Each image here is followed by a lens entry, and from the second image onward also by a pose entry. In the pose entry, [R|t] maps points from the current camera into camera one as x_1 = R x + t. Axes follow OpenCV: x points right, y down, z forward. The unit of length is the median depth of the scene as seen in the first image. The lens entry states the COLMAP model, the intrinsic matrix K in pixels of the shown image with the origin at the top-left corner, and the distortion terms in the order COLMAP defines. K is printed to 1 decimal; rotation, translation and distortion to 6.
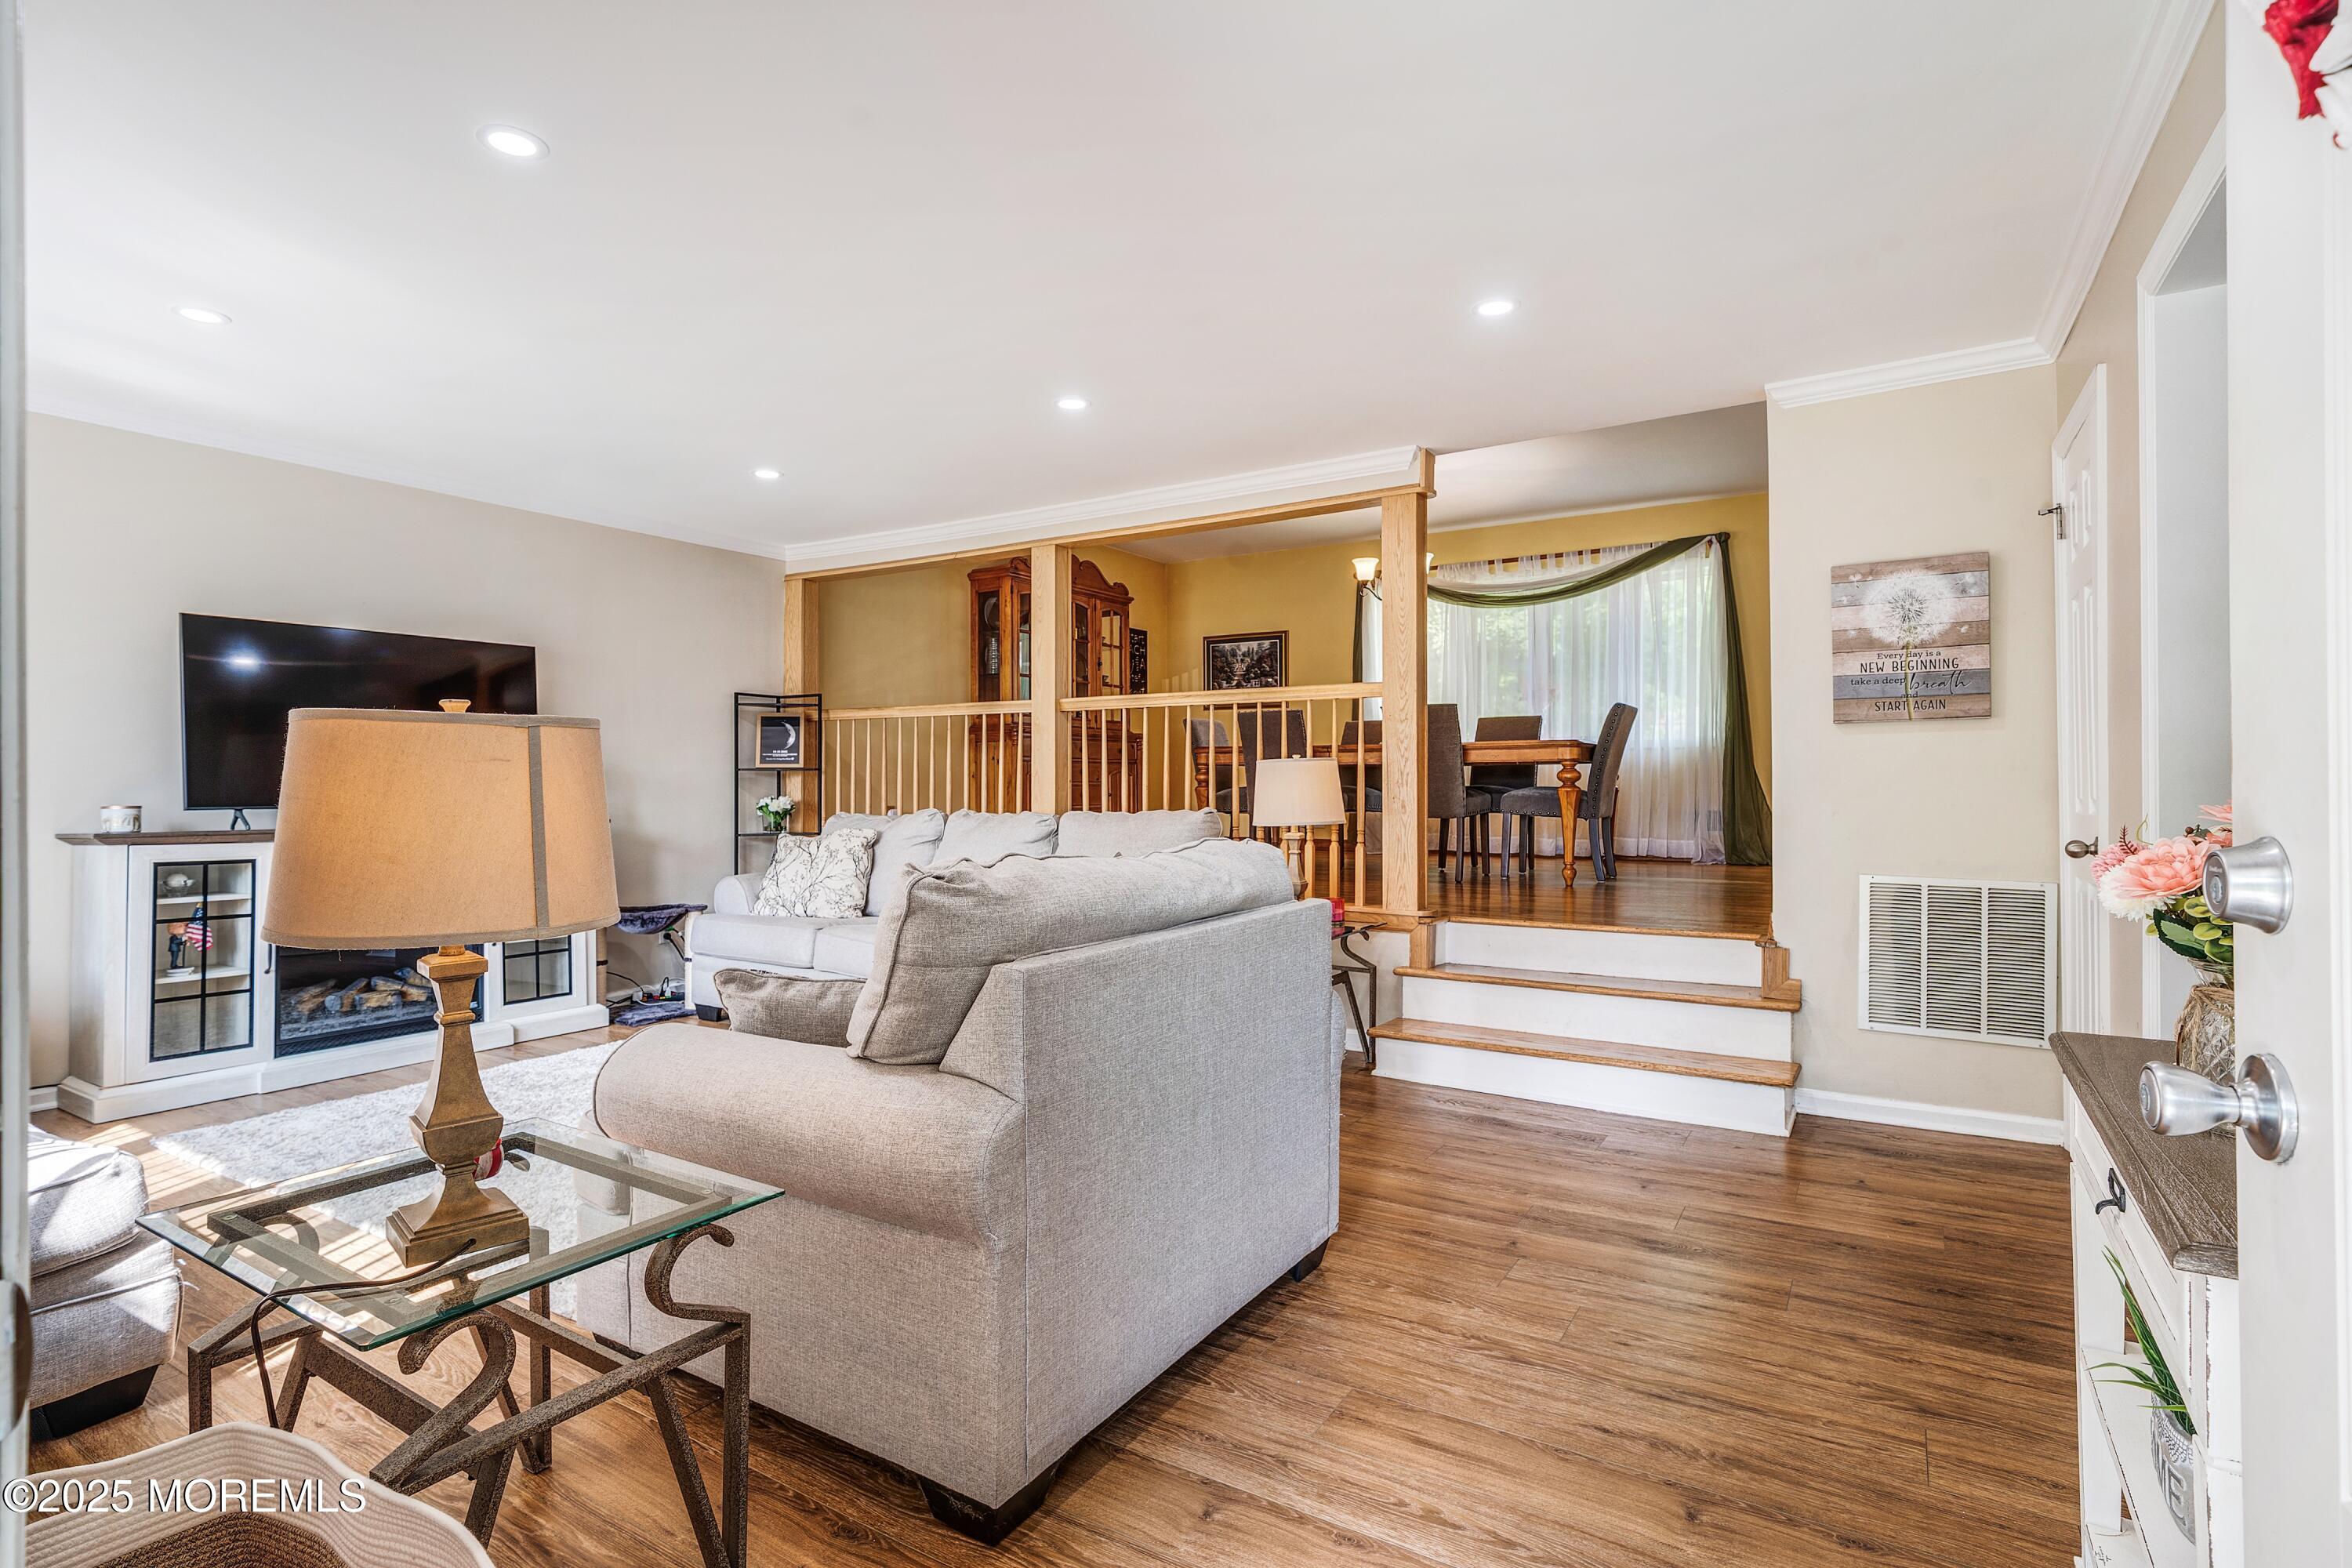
lens RADIAL K [[1096.9, 0, 1157.1], [0, 1096.9, 777.6], [0, 0, 1]] dist [0.000479, -0.000231]
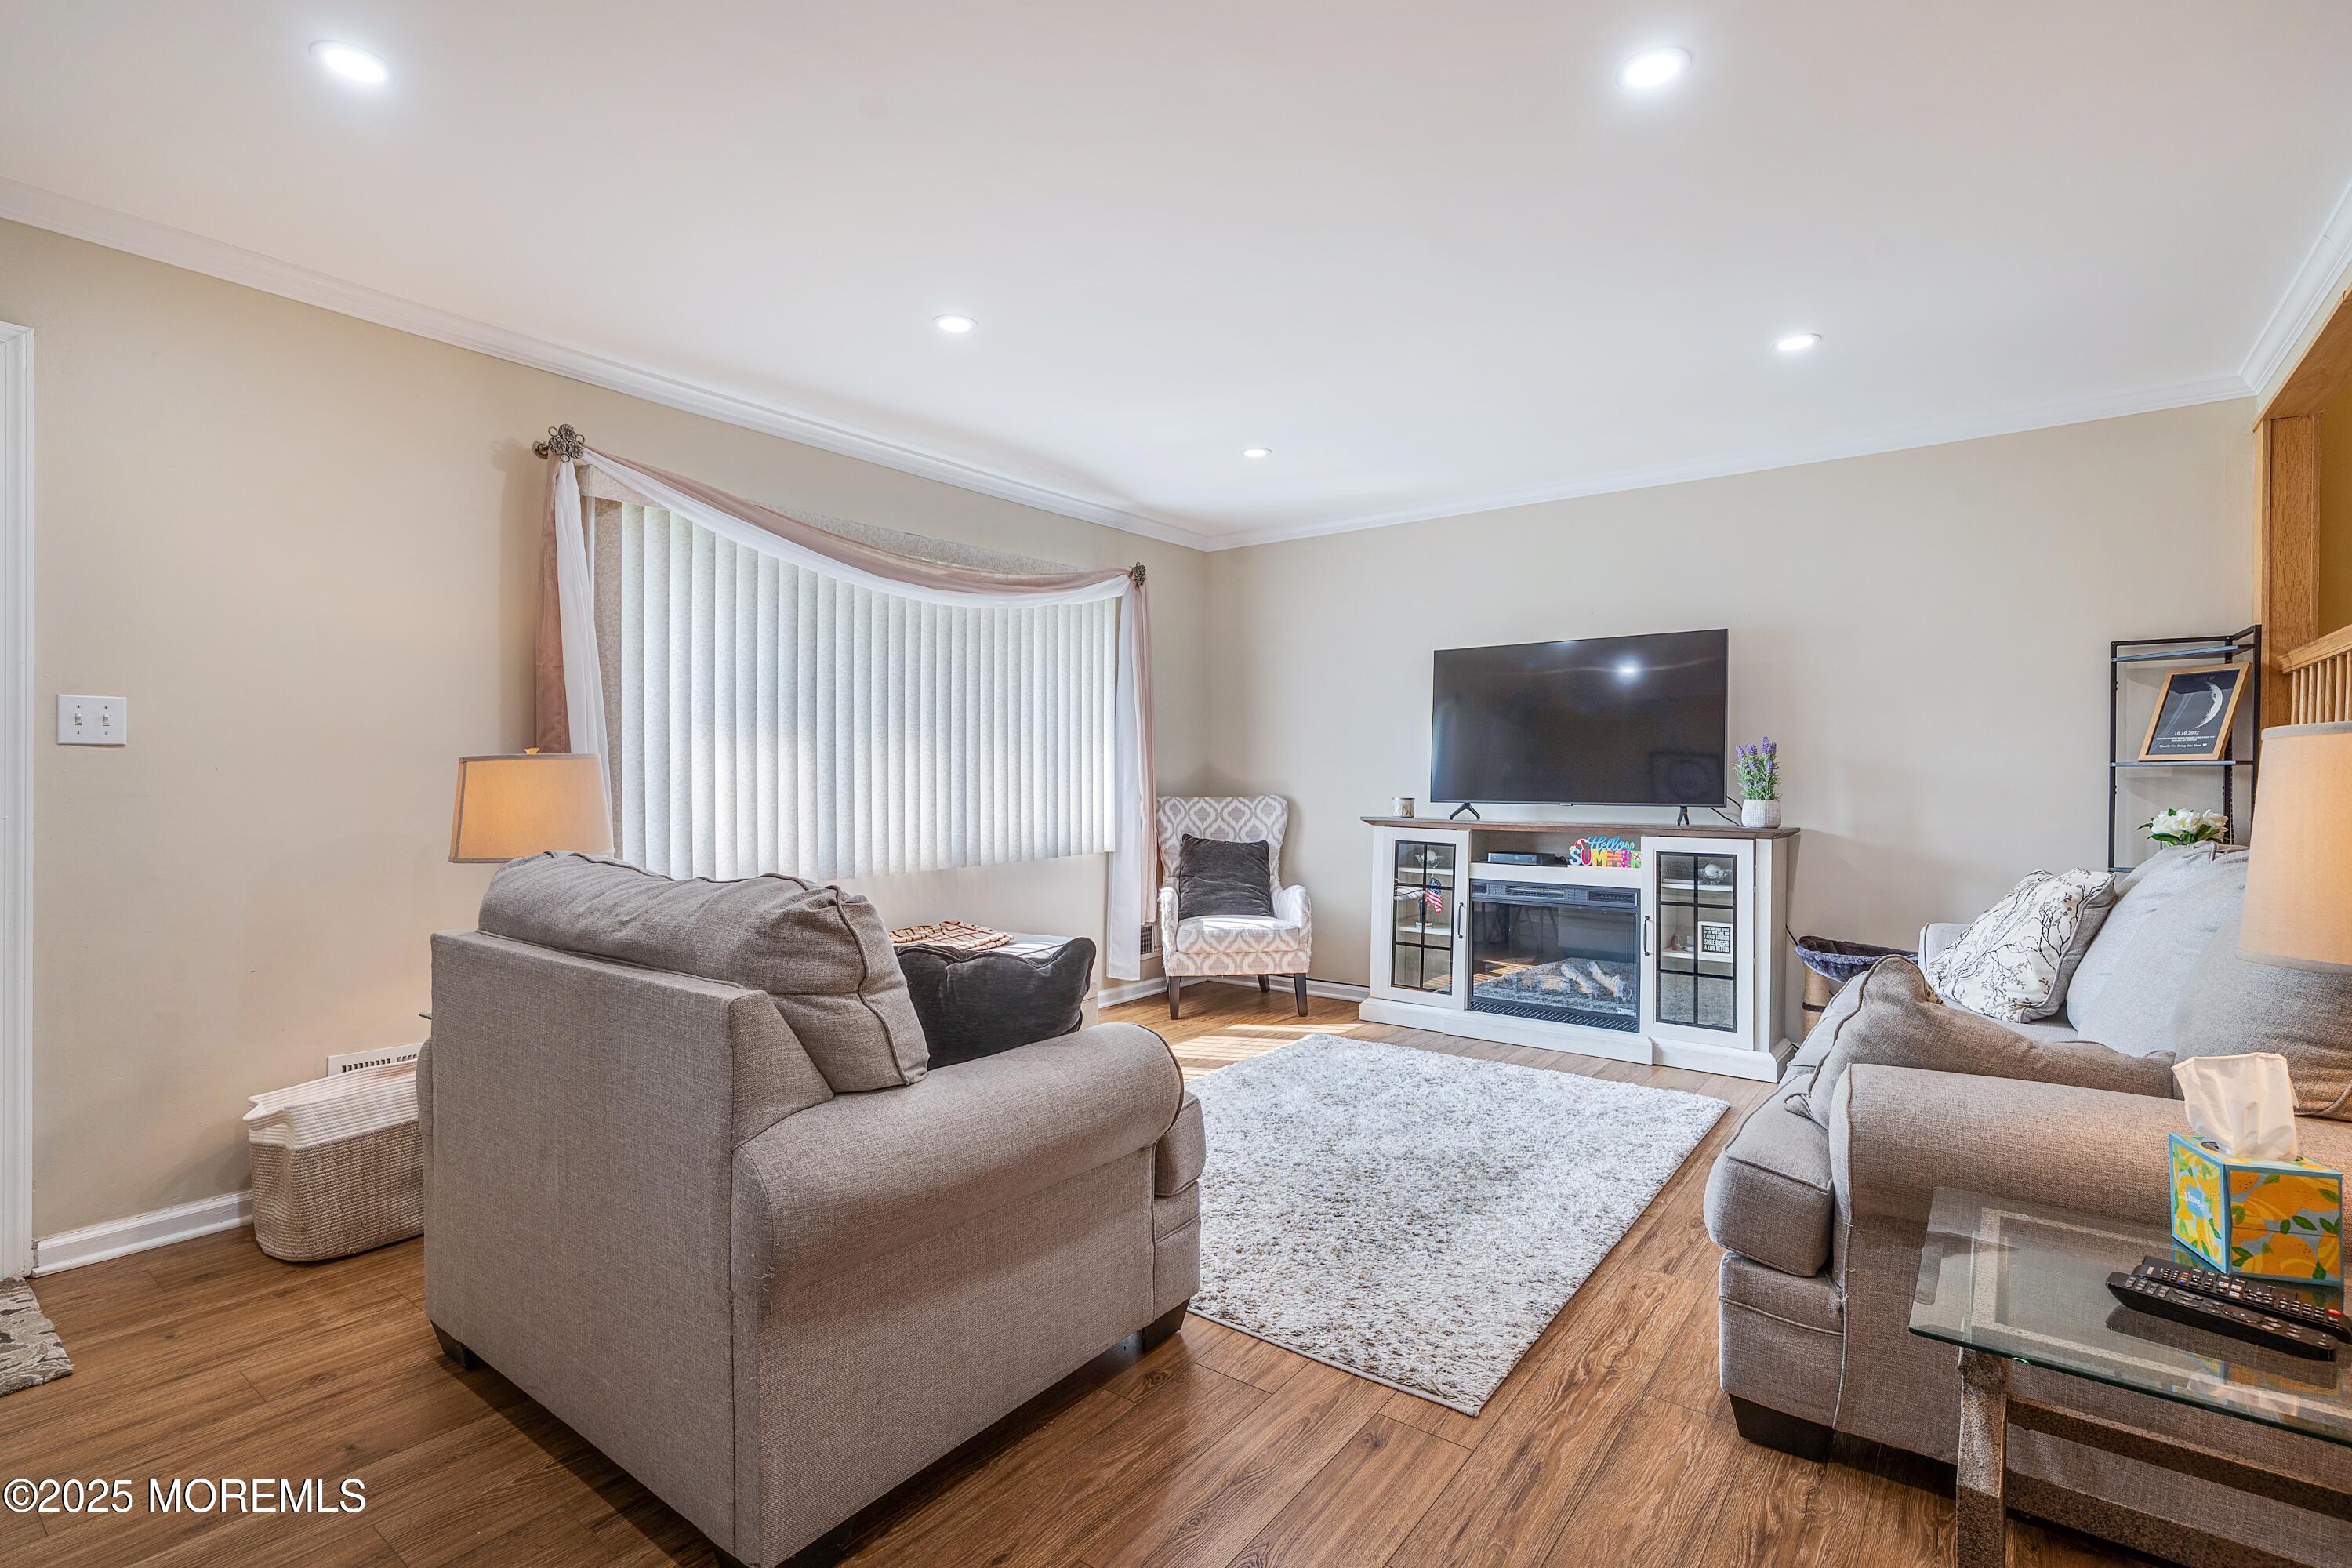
lens RADIAL K [[1096.9, 0, 1157.1], [0, 1096.9, 777.6], [0, 0, 1]] dist [0.000479, -0.000231]
pose [[-0.065640, -0.005100, -0.997830, 0.344963], [-0.003490, 0.999982, -0.004881, 0.006147], [0.997837, 0.003162, -0.065657, 0.601864]]
